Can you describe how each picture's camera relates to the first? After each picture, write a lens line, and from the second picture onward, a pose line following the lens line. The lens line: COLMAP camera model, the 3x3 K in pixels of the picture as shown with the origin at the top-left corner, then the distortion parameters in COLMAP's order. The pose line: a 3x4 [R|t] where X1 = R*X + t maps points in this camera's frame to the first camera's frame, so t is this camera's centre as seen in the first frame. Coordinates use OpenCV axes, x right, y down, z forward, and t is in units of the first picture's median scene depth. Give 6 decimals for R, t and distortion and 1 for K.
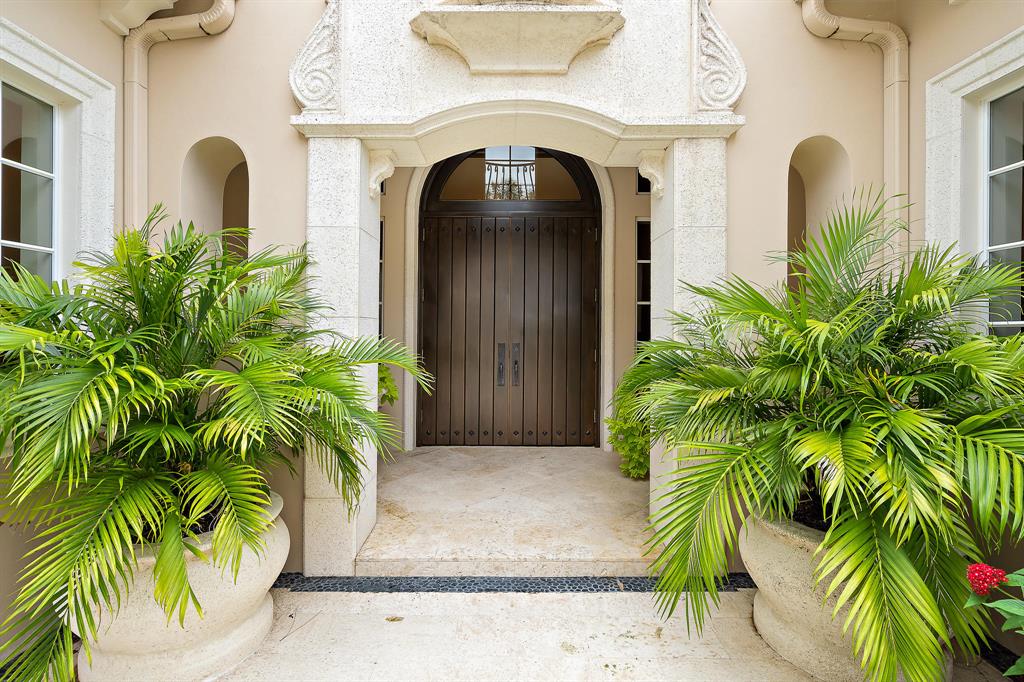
lens RADIAL K [[468.2, 0, 529.9], [0, 468.2, 331.7], [0, 0, 1]] dist [-0.000358, 0.001535]
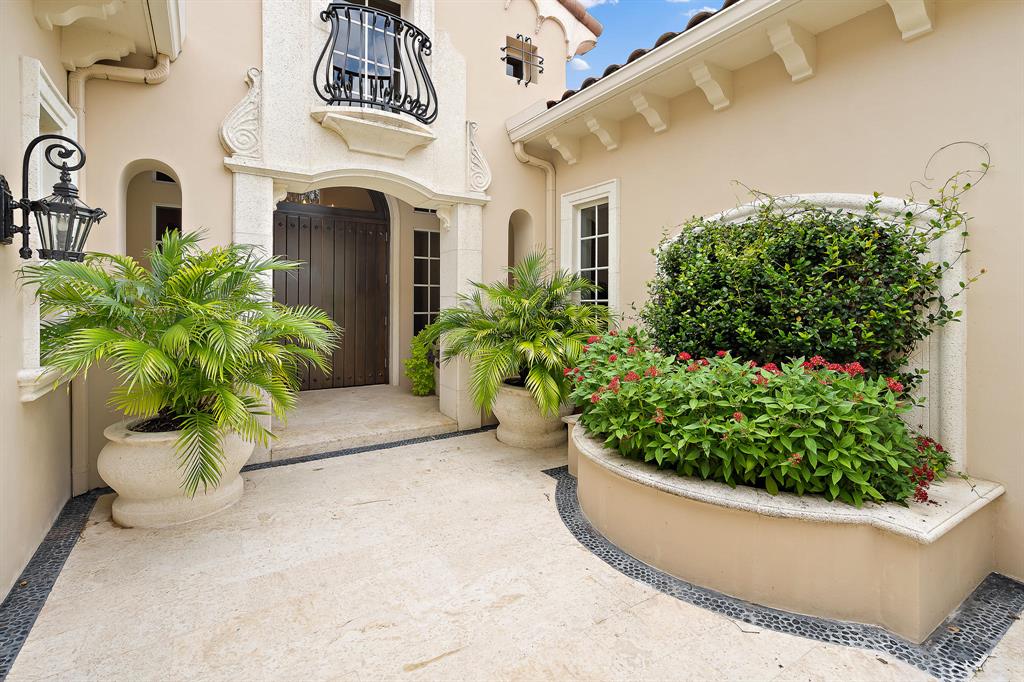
lens RADIAL K [[468.2, 0, 507.9], [0, 468.2, 300.7], [0, 0, 1]] dist [-0.000358, 0.001535]
pose [[0.847769, 0.007637, 0.530310, -0.599738], [-0.001837, 0.999933, -0.011462, 0.009421], [-0.530362, 0.008743, 0.847726, -0.819336]]
